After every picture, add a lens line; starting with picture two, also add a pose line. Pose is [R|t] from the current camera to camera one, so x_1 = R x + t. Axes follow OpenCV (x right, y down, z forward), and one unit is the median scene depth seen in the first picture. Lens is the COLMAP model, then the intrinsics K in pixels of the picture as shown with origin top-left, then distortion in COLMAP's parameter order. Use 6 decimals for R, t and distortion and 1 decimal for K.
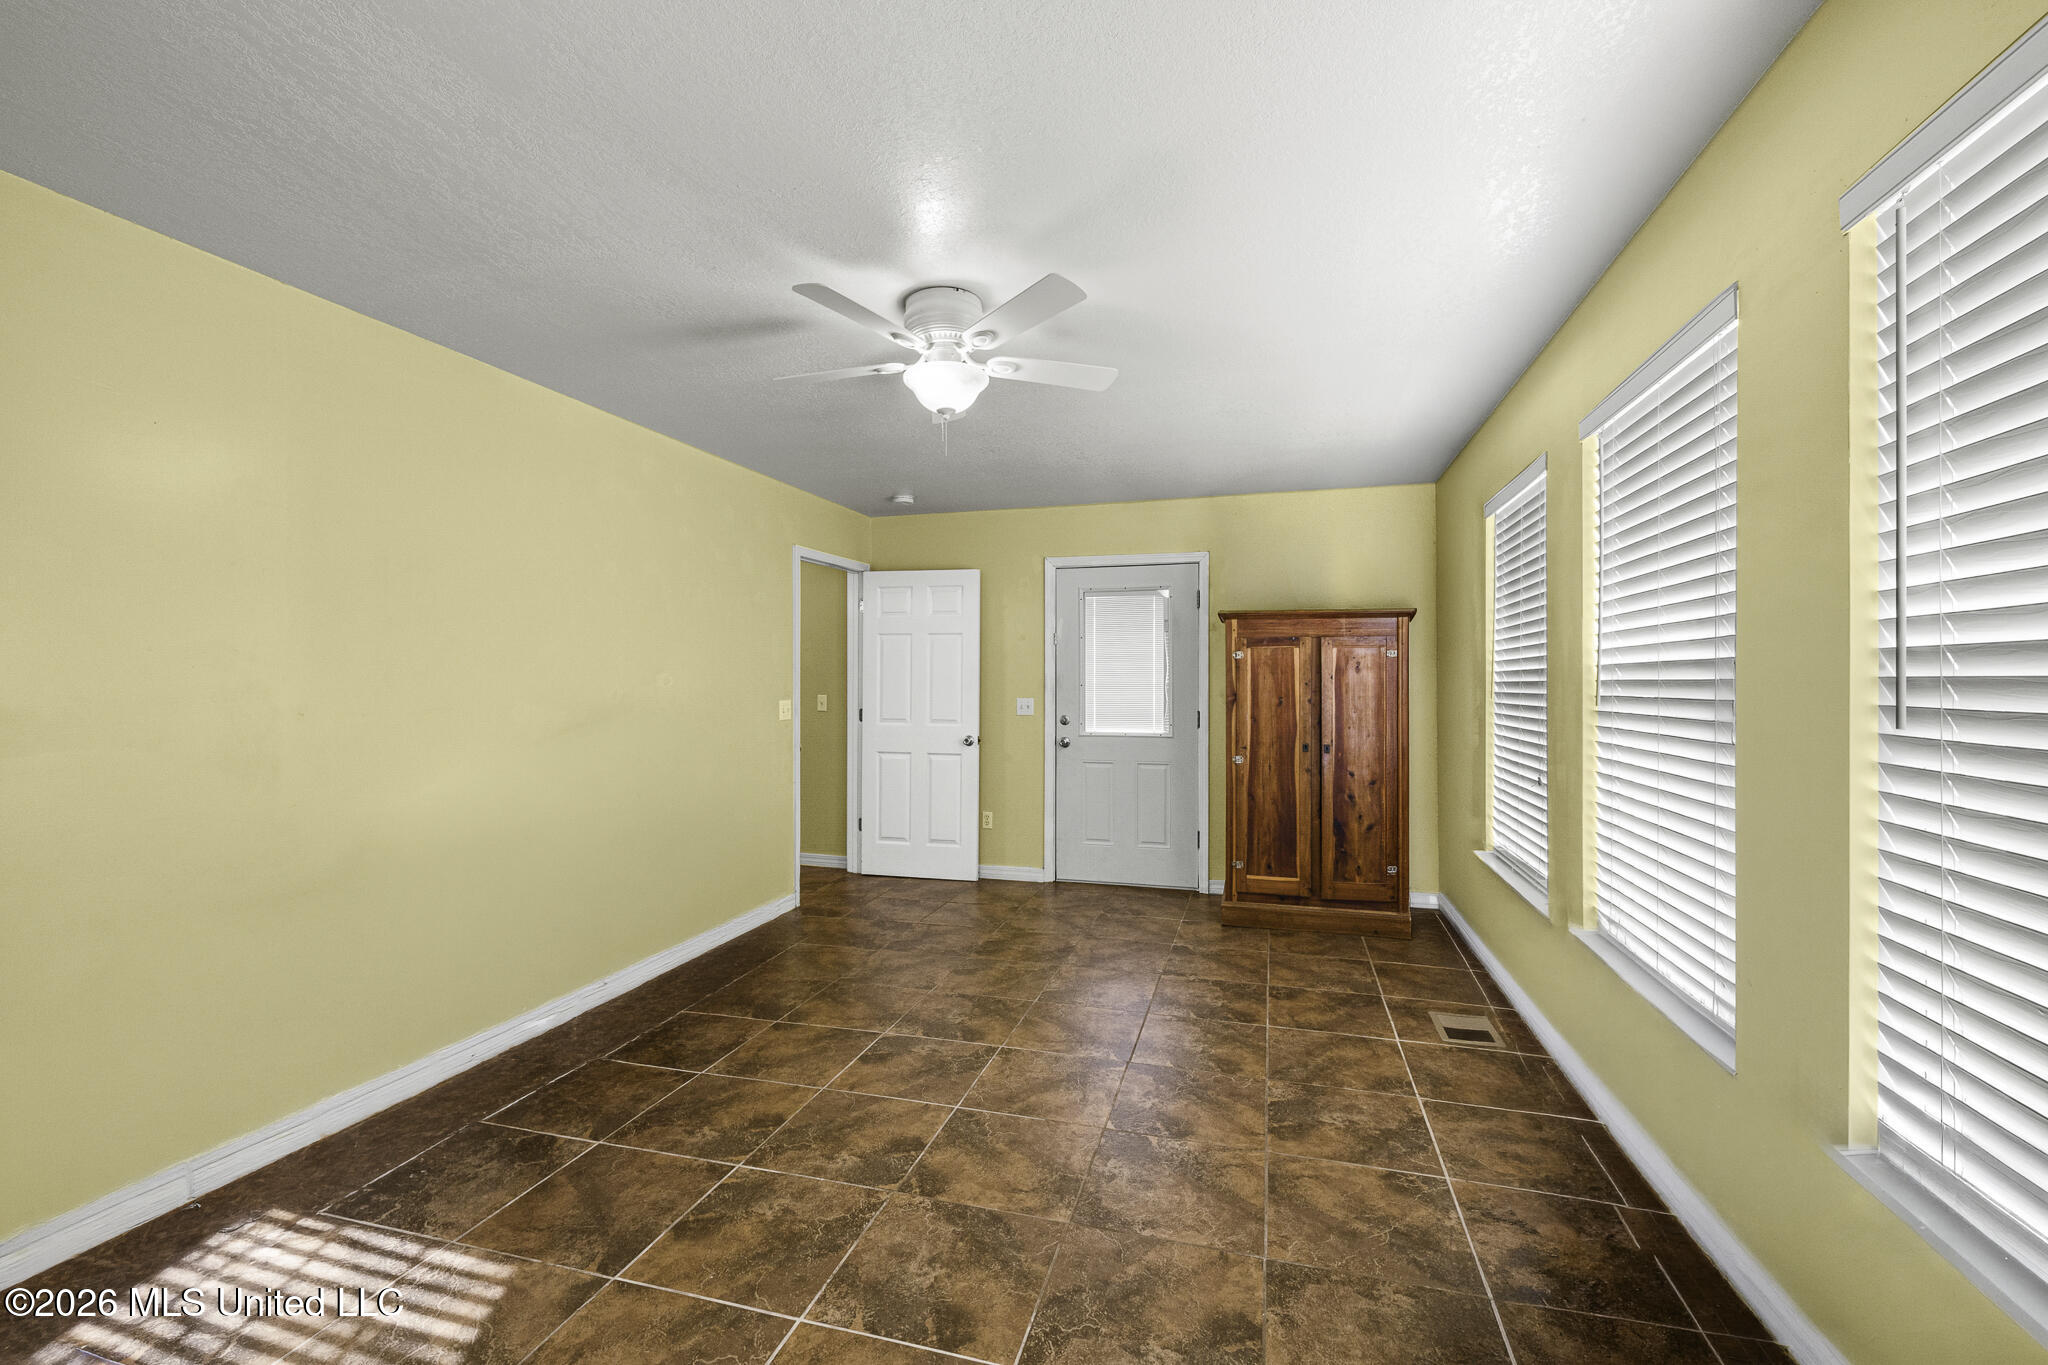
lens RADIAL K [[858.5, 0, 1020.5], [0, 858.5, 672.7], [0, 0, 1]] dist [0.001599, 0.000251]
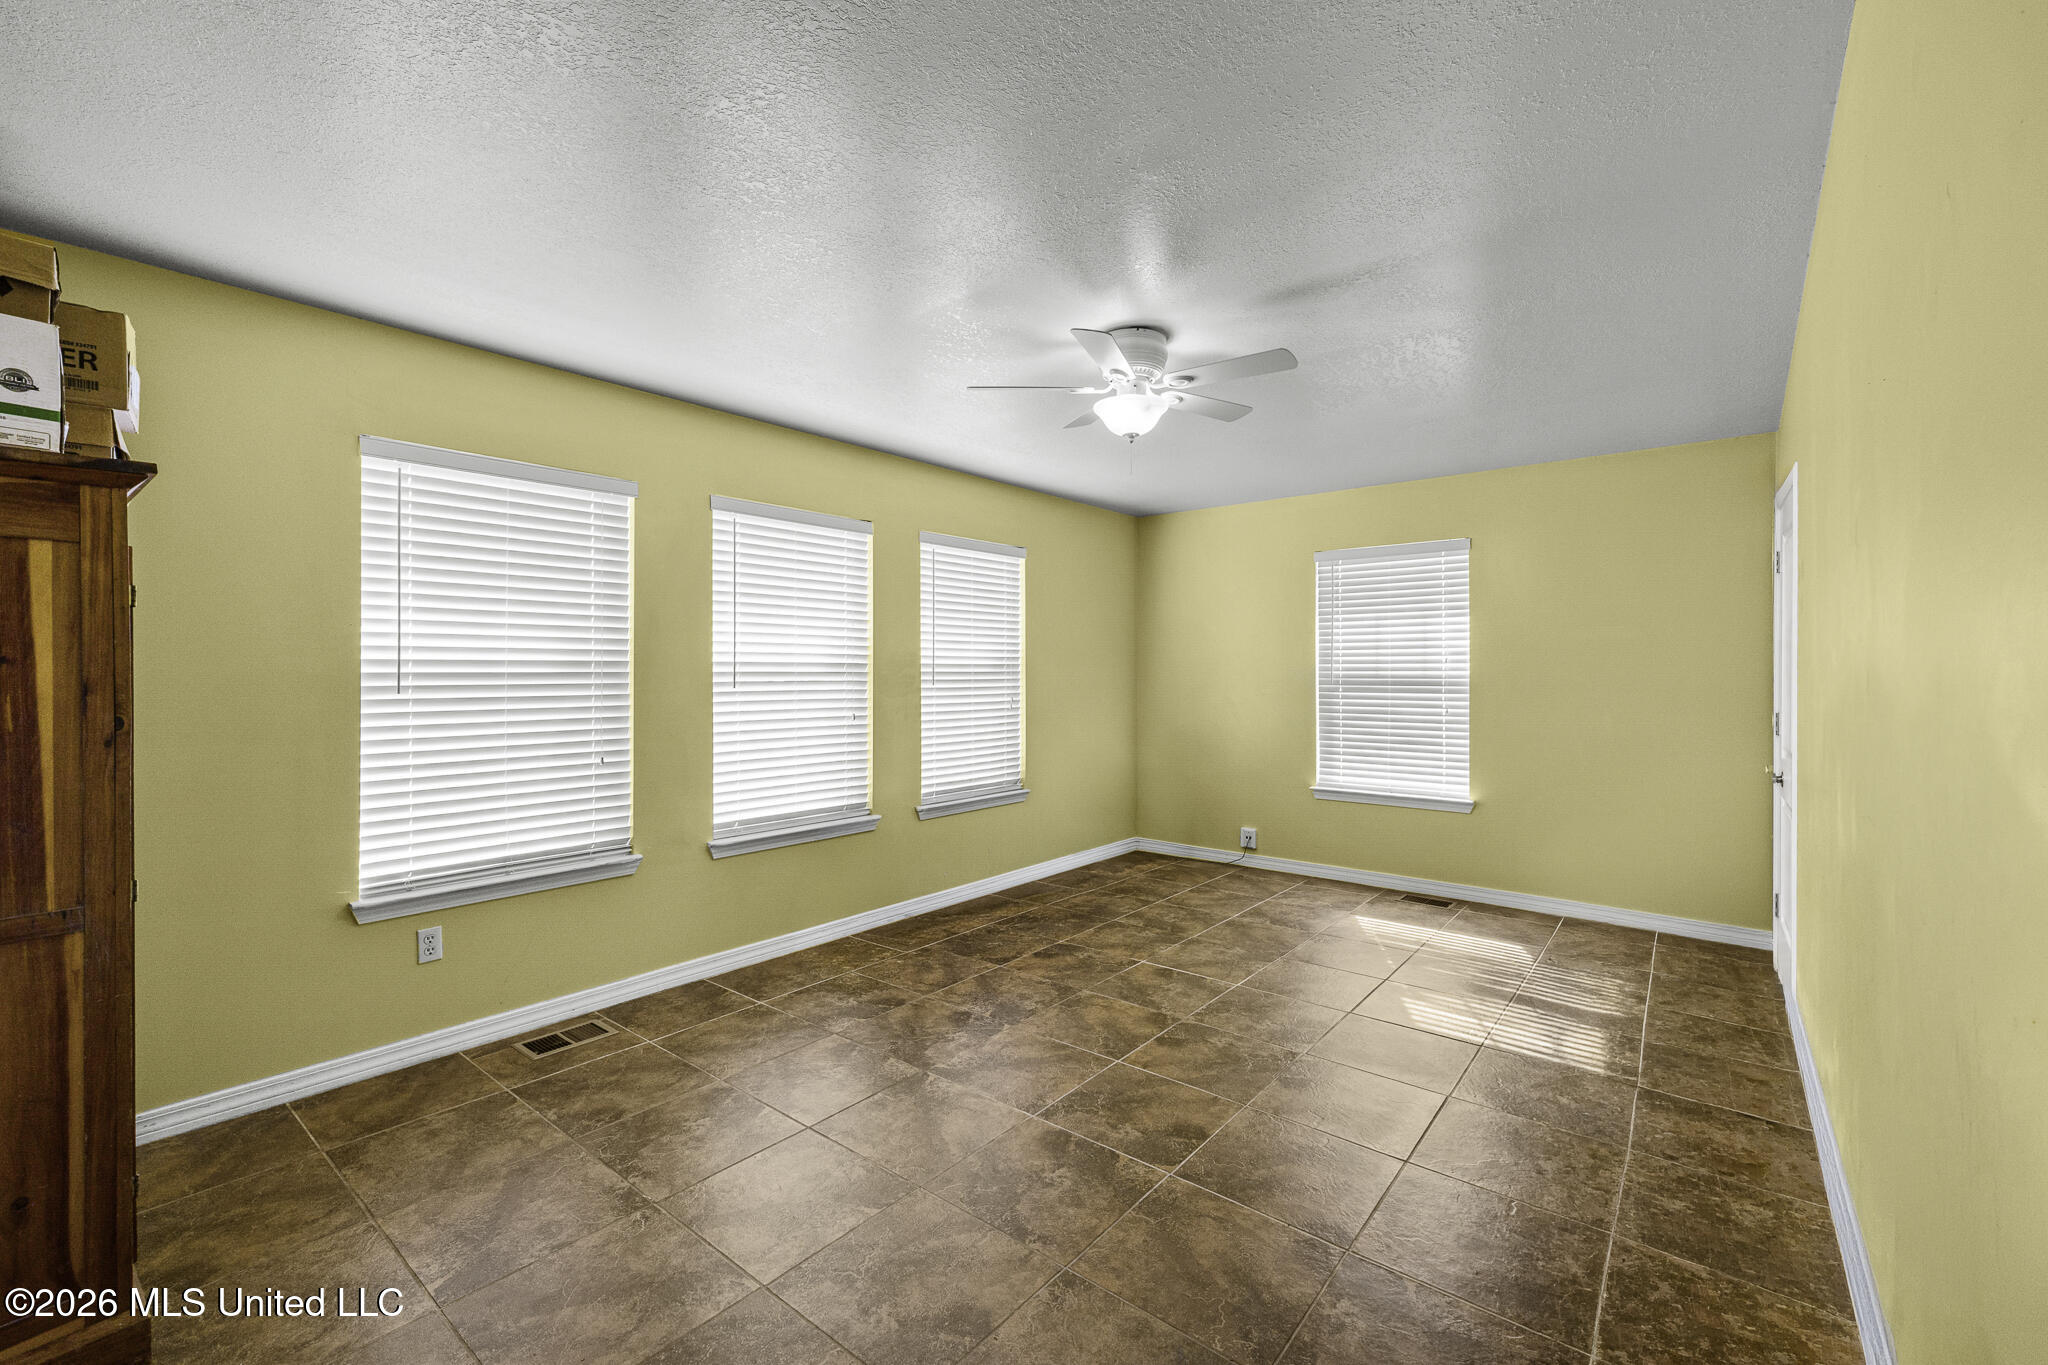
lens RADIAL K [[858.5, 0, 1020.5], [0, 858.5, 672.7], [0, 0, 1]] dist [0.001599, 0.000251]
pose [[-0.919293, -0.002805, 0.393564, -0.399733], [-0.006393, 0.999949, -0.007807, 0.020275], [-0.393522, -0.009693, -0.919264, 2.116113]]
